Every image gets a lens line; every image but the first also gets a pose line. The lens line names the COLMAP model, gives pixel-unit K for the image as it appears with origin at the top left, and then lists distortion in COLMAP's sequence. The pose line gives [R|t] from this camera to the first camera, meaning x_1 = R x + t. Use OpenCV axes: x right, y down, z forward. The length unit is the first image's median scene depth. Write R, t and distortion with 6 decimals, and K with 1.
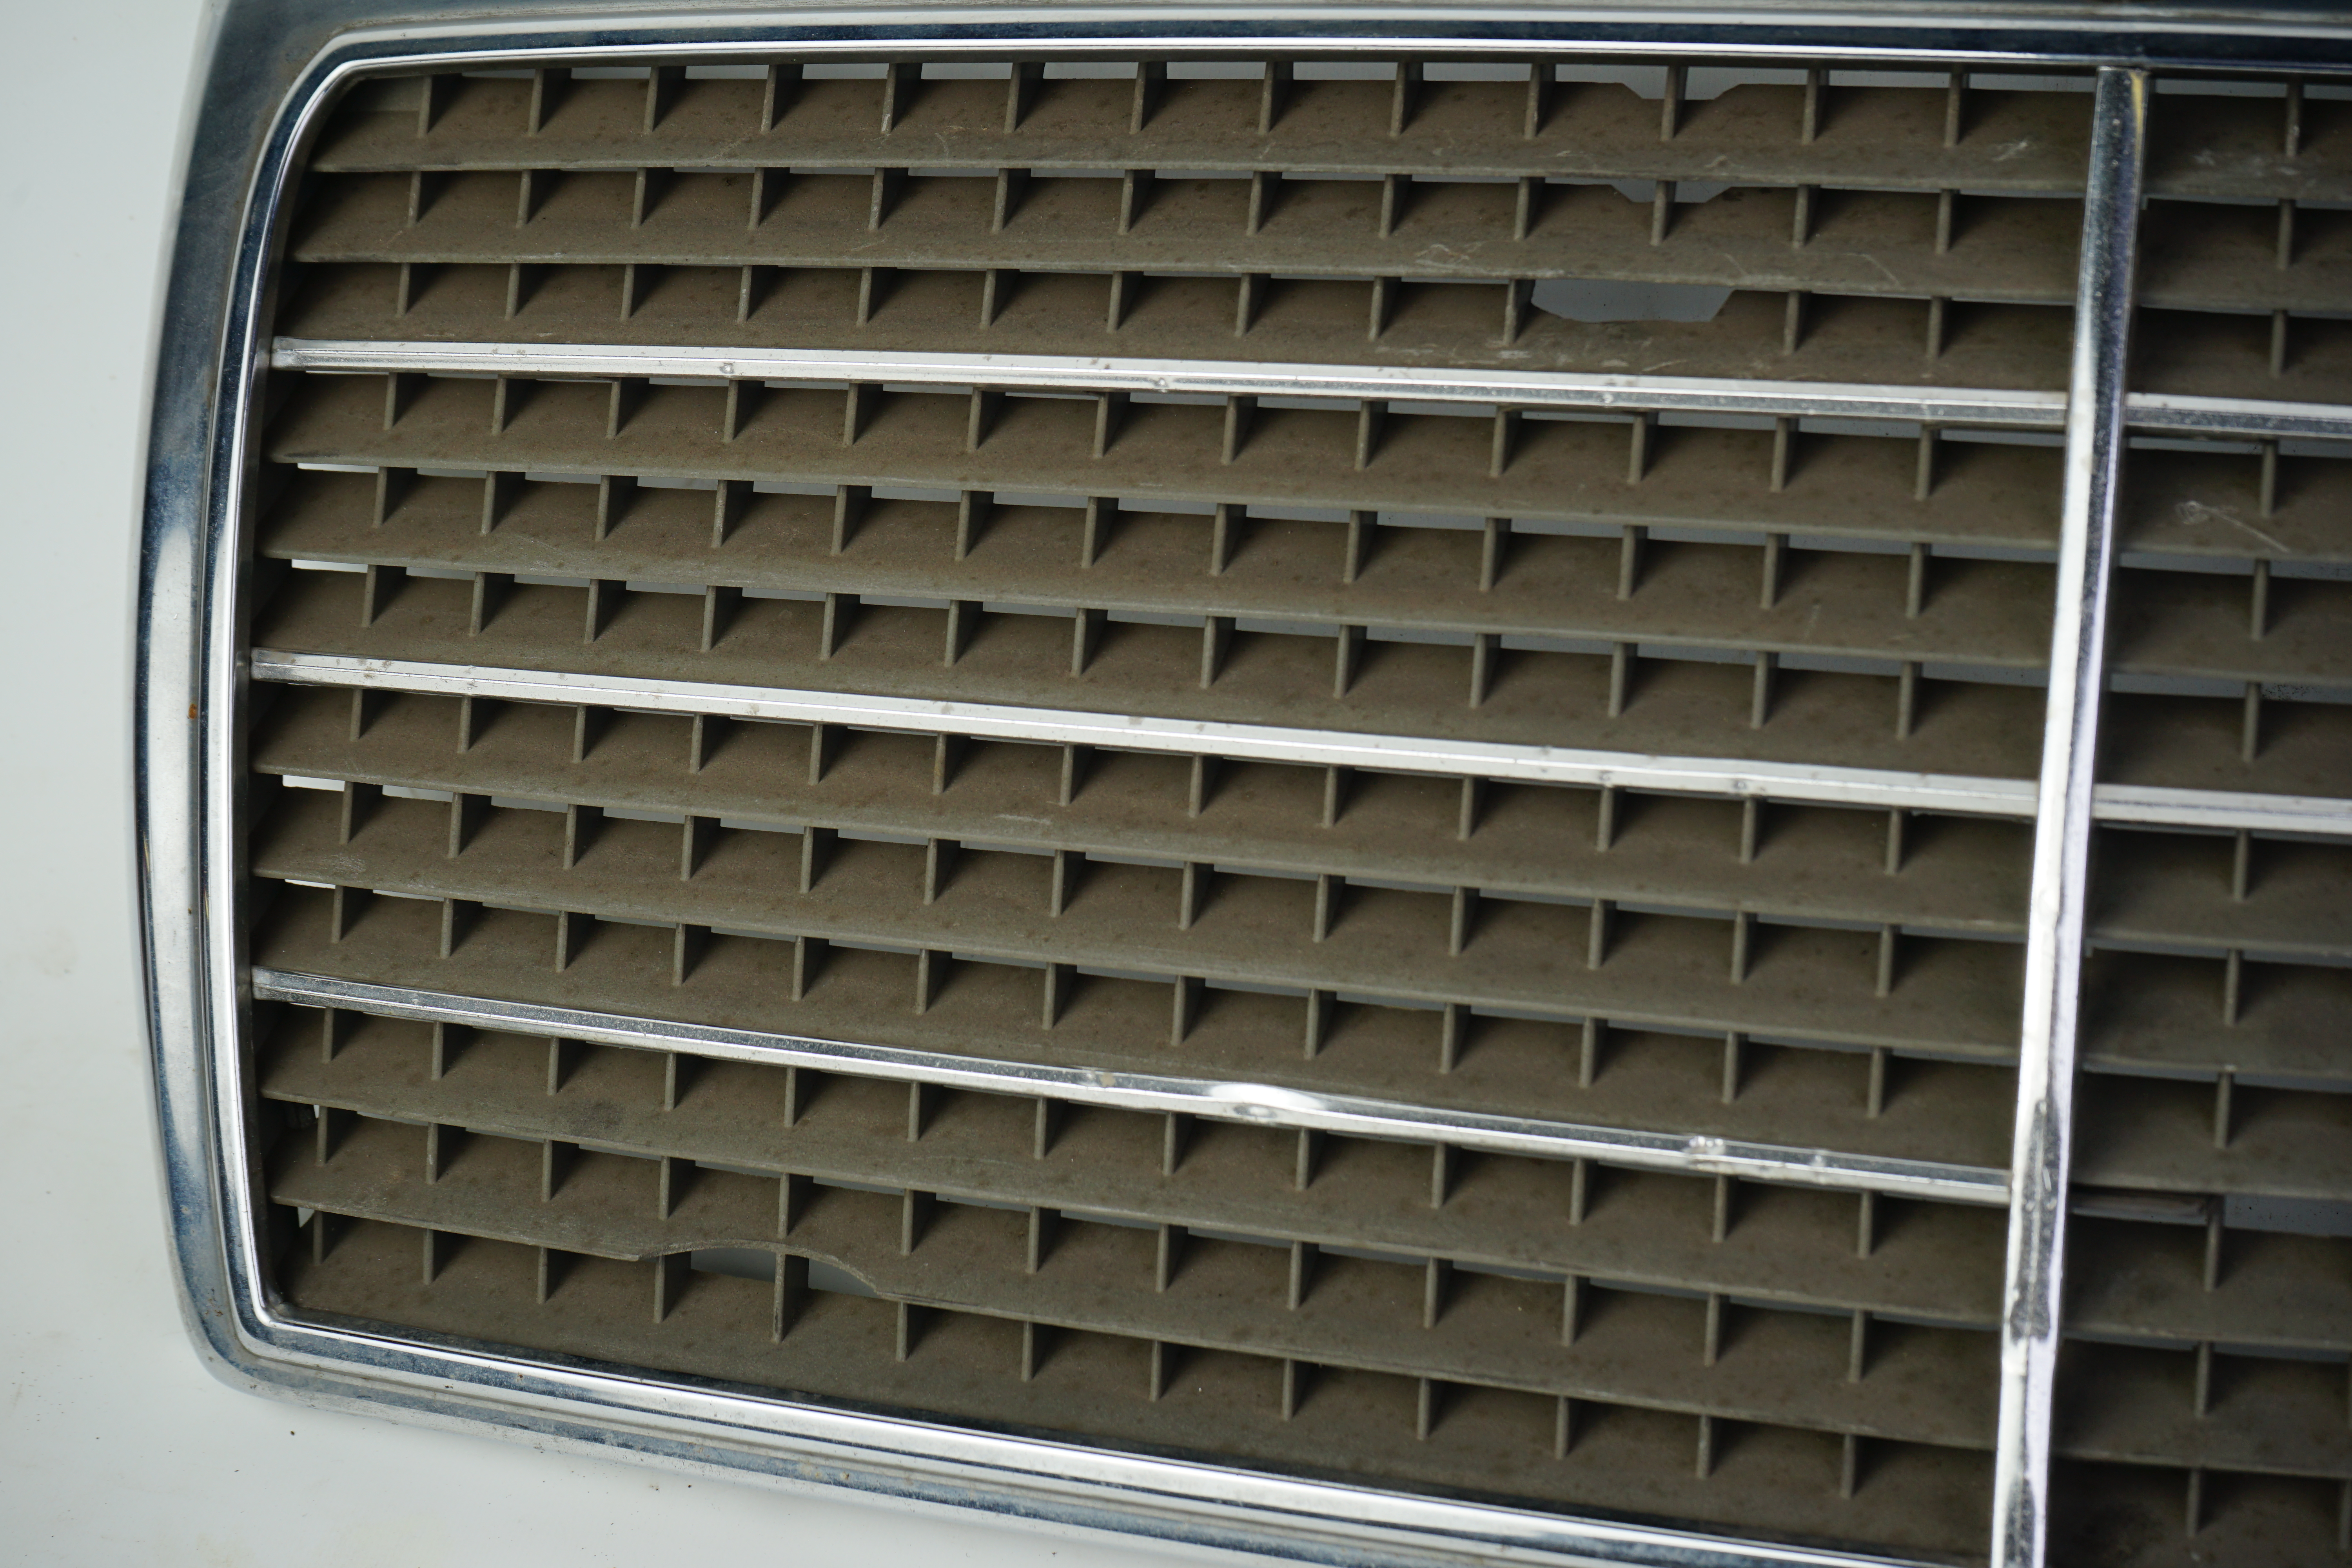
lens RADIAL K [[4190.8, 0, 1160.8], [0, 4190.8, 803.4], [0, 0, 1]] dist [-0.070332, 0.000000]
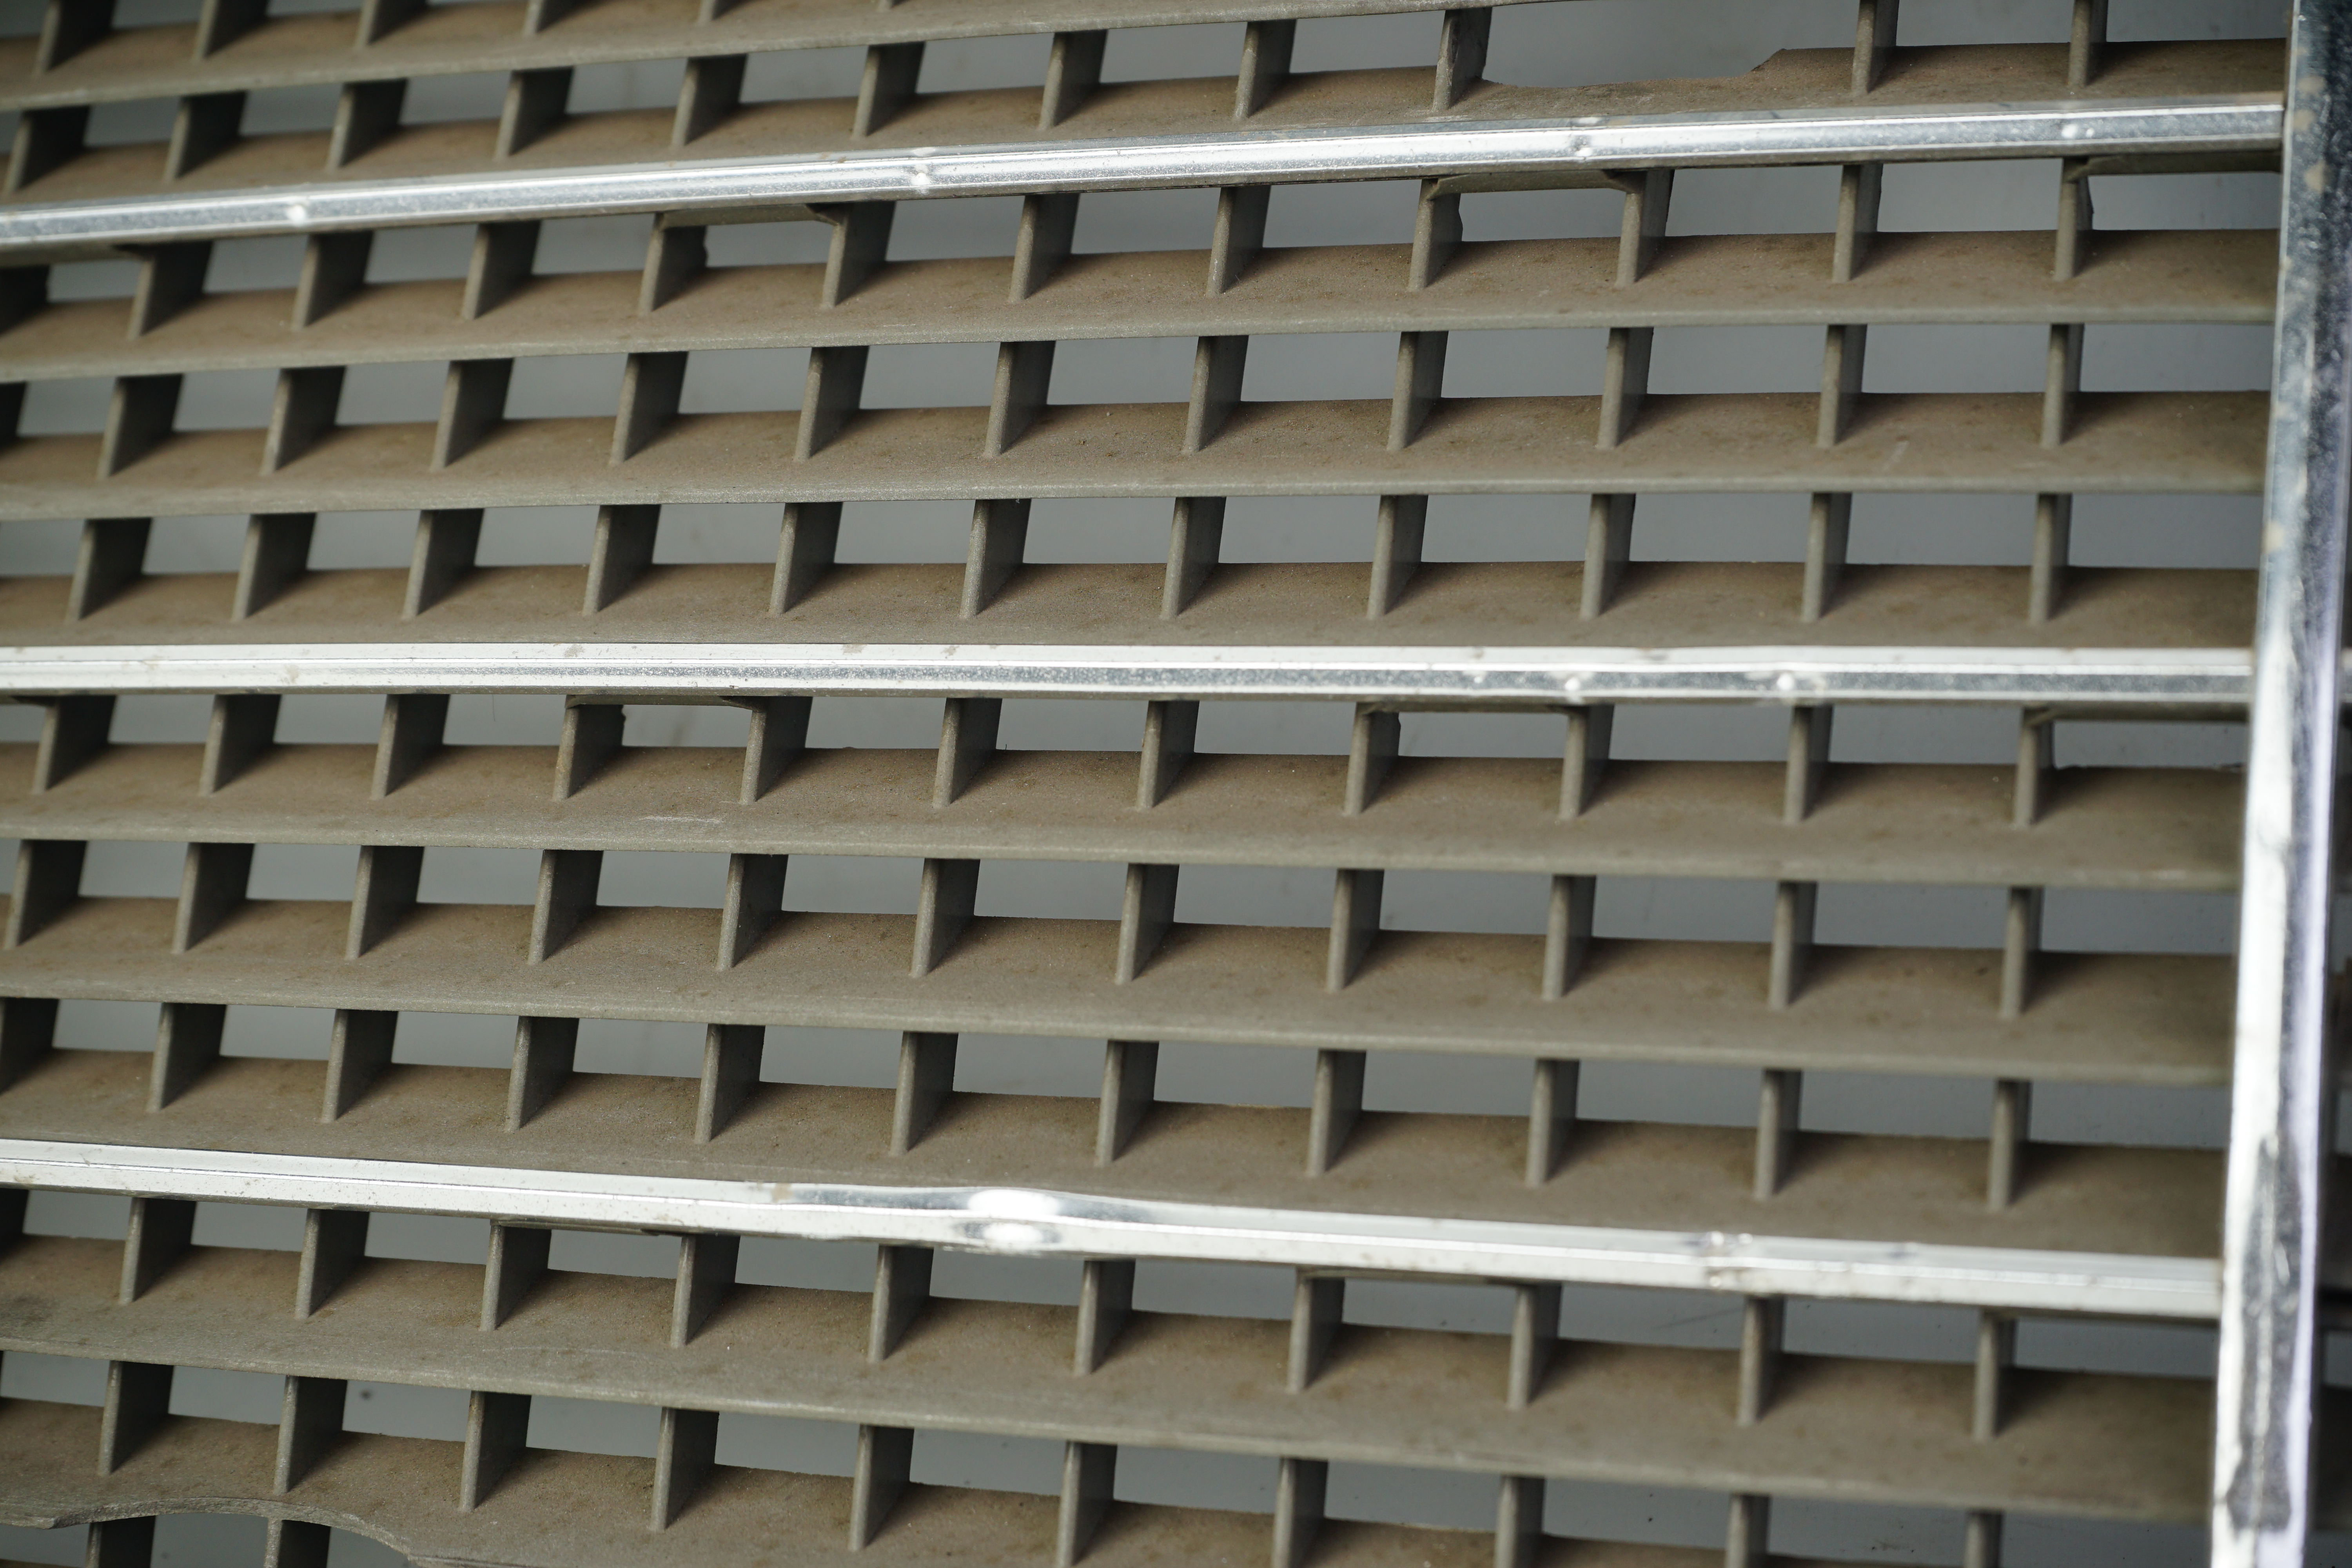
lens RADIAL K [[4848.3, 0, 1165.7], [0, 4848.3, 798.1], [0, 0, 1]] dist [-0.100919, 0.000000]
pose [[0.999453, 0.029819, -0.014300, 0.054622], [-0.032423, 0.968710, -0.246069, 0.189178], [0.006515, 0.246398, 0.969147, 0.285475]]
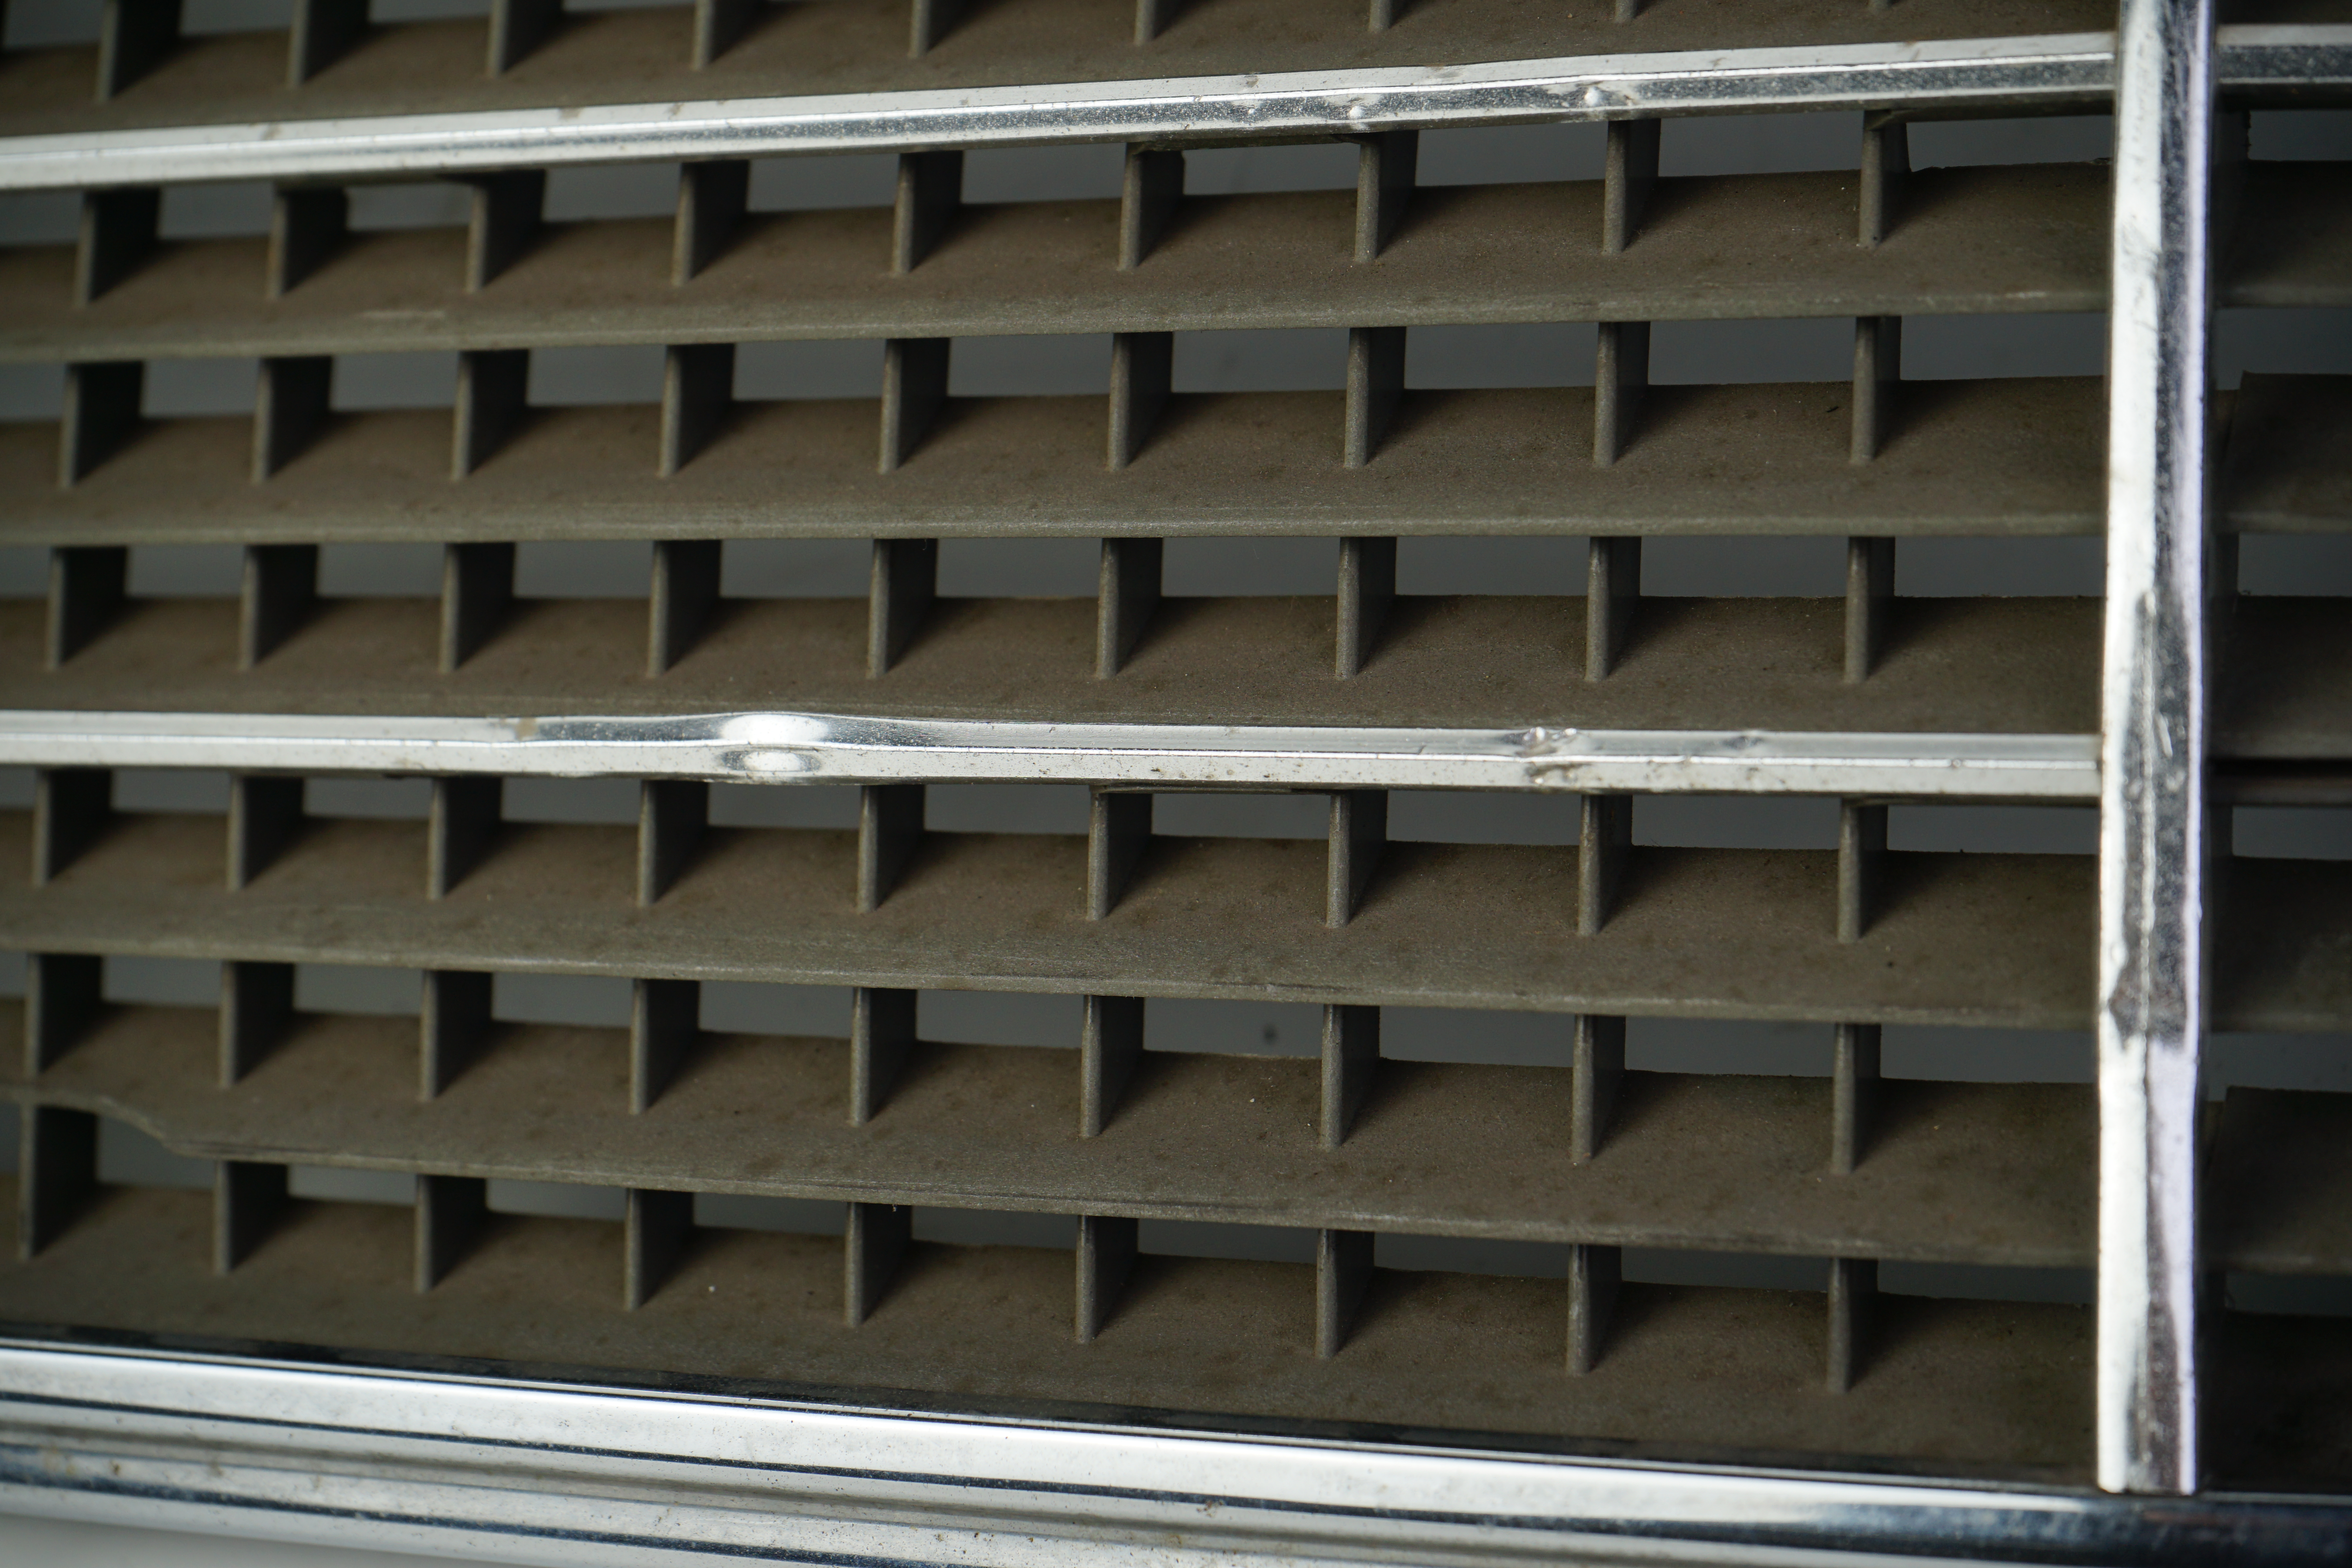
lens RADIAL K [[4848.3, 0, 1182.4], [0, 4848.3, 796.9], [0, 0, 1]] dist [-0.100919, 0.000000]
pose [[0.998963, -0.029125, -0.034996, 0.101030], [0.025184, 0.993809, -0.108211, 0.151337], [0.037931, 0.107218, 0.993512, 0.357522]]
